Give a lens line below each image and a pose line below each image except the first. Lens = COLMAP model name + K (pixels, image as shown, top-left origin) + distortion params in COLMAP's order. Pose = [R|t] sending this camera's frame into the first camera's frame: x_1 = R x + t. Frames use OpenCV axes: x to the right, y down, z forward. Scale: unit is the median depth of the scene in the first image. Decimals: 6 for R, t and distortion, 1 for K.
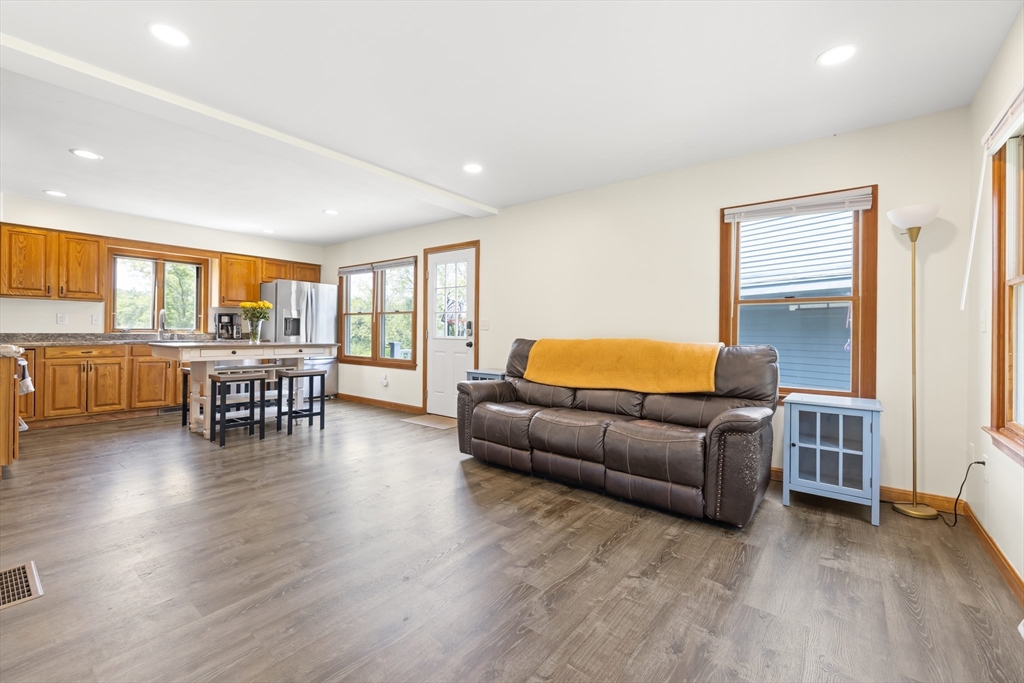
lens RADIAL K [[429.9, 0, 506.1], [0, 429.9, 332.7], [0, 0, 1]] dist [0.000794, -0.000035]
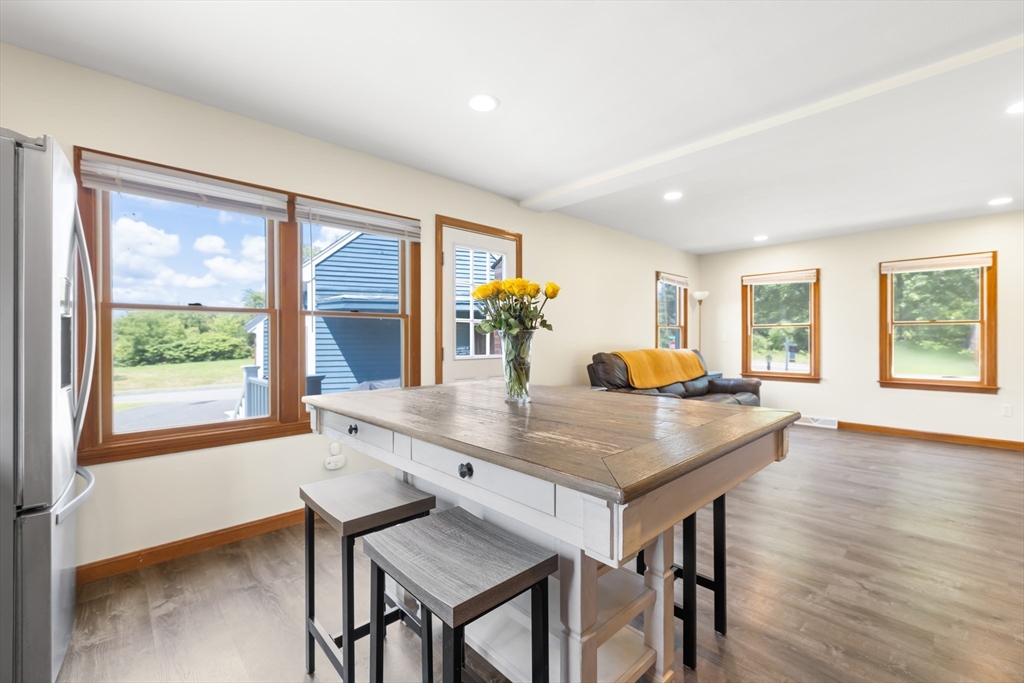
lens RADIAL K [[433.8, 0, 512.1], [0, 433.8, 338.8], [0, 0, 1]] dist [0.002374, -0.000087]
pose [[0.136941, -0.012715, 0.990498, -0.853922], [0.006128, 0.999909, 0.011989, -0.027265], [-0.990560, 0.004428, 0.137007, 0.878570]]
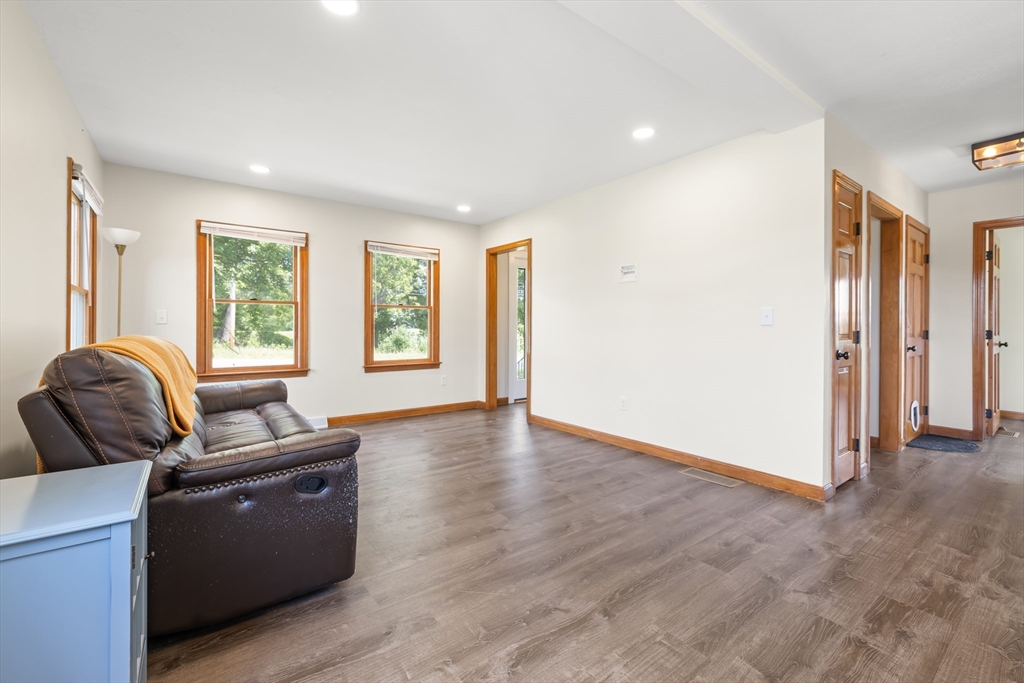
lens RADIAL K [[432.5, 0, 514.8], [0, 432.5, 329.3], [0, 0, 1]] dist [0.000939, 0.000047]
pose [[-0.969038, -0.016171, 0.246383, -0.283387], [-0.013899, 0.999843, 0.010959, -0.007141], [-0.246522, 0.007195, -0.969110, 1.008852]]
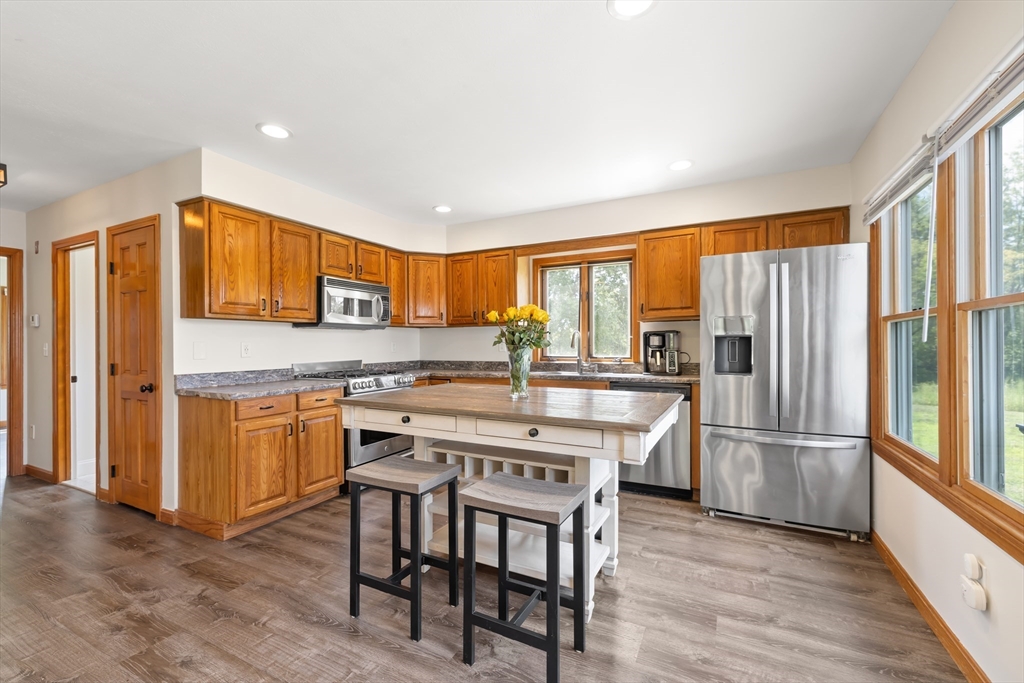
lens RADIAL K [[433.4, 0, 508.6], [0, 433.4, 344.3], [0, 0, 1]] dist [0.000534, -0.000010]
pose [[0.197816, -0.010719, -0.980181, -0.112793], [0.005124, 0.999938, -0.009901, -0.026078], [0.980226, -0.003064, 0.197858, 0.823882]]
